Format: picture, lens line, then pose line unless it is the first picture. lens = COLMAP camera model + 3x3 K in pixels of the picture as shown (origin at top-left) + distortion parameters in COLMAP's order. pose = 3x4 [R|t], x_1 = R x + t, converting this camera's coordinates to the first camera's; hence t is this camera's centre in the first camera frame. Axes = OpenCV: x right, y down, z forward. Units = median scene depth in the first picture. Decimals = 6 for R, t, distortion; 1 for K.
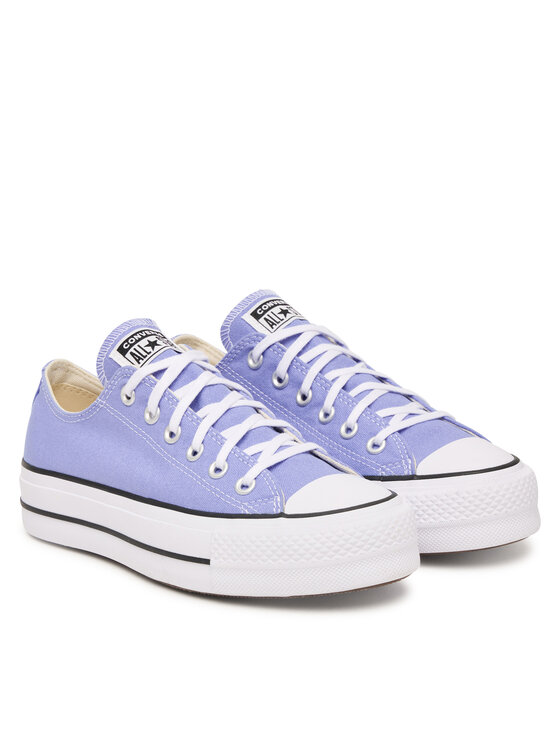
lens RADIAL K [[2194.6, 0, 280.0], [0, 2194.6, 373.0], [0, 0, 1]] dist [0.022470, 0.046277]
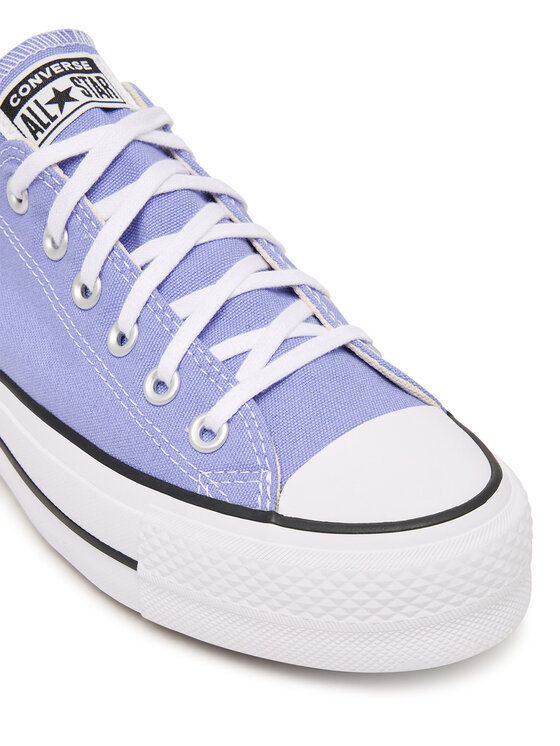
lens RADIAL K [[1104.9, 0, 280.0], [0, 1104.9, 373.0], [0, 0, 1]] dist [-0.334941, 1.800039]
pose [[0.996960, 0.069990, -0.034245, 0.008569], [-0.048455, 0.901066, 0.430967, -0.071329], [0.061021, -0.427998, 0.901717, 0.751988]]
